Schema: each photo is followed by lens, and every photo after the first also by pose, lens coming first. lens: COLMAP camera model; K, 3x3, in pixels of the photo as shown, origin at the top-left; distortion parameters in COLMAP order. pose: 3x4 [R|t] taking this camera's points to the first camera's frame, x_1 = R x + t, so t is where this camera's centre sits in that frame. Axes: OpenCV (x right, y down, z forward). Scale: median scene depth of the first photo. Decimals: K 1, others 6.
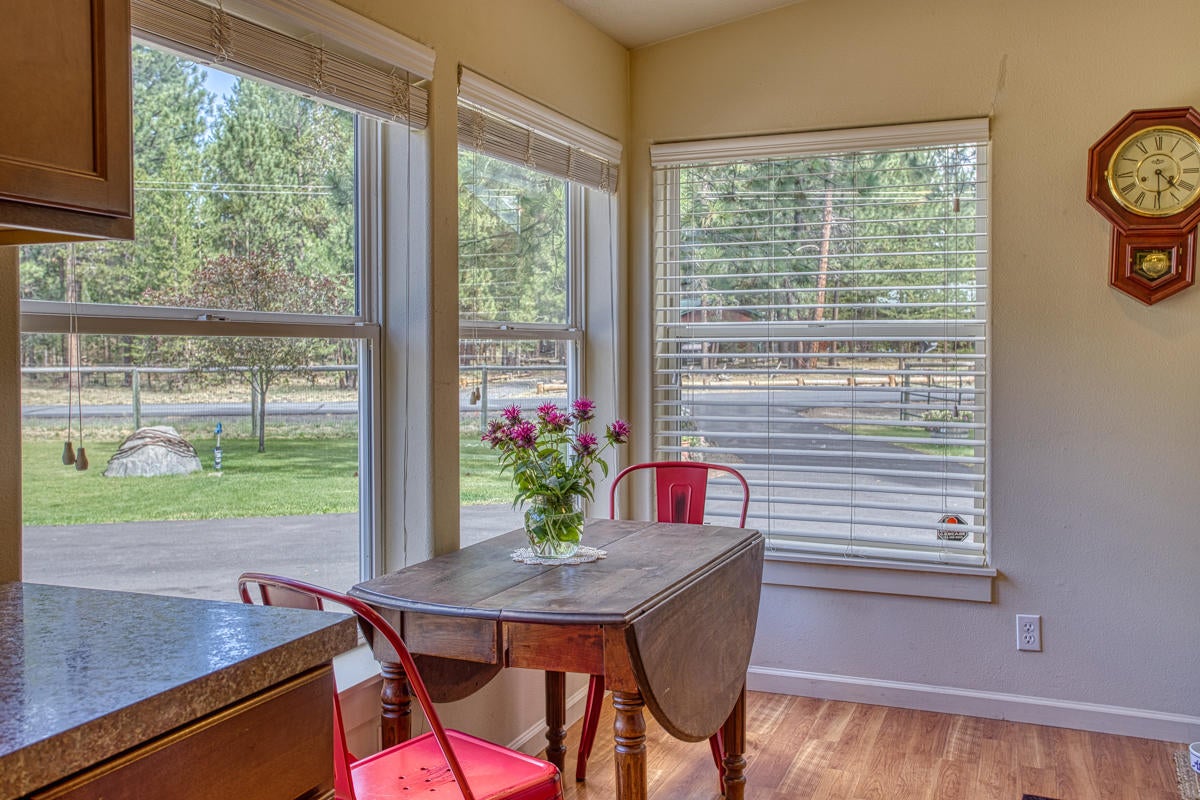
lens RADIAL K [[1097.4, 0, 601.6], [0, 1097.4, 377.1], [0, 0, 1]] dist [-0.009375, 0.010880]
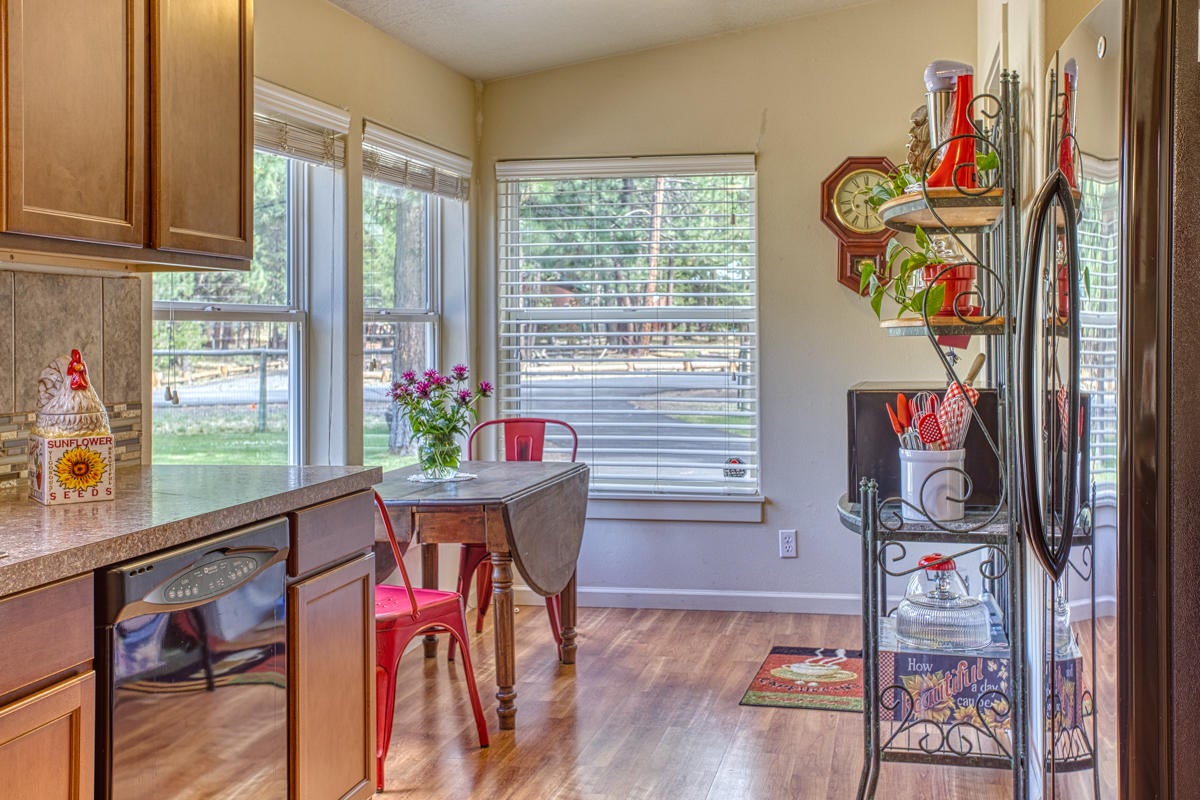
lens RADIAL K [[1331.7, 0, 600.0], [0, 1331.7, 400.0], [0, 0, 1]] dist [0.008806, 0.004568]
pose [[0.988030, -0.010714, 0.153892, -0.085307], [0.006453, 0.999582, 0.028164, 0.014642], [-0.154129, -0.026834, 0.987686, -0.586924]]
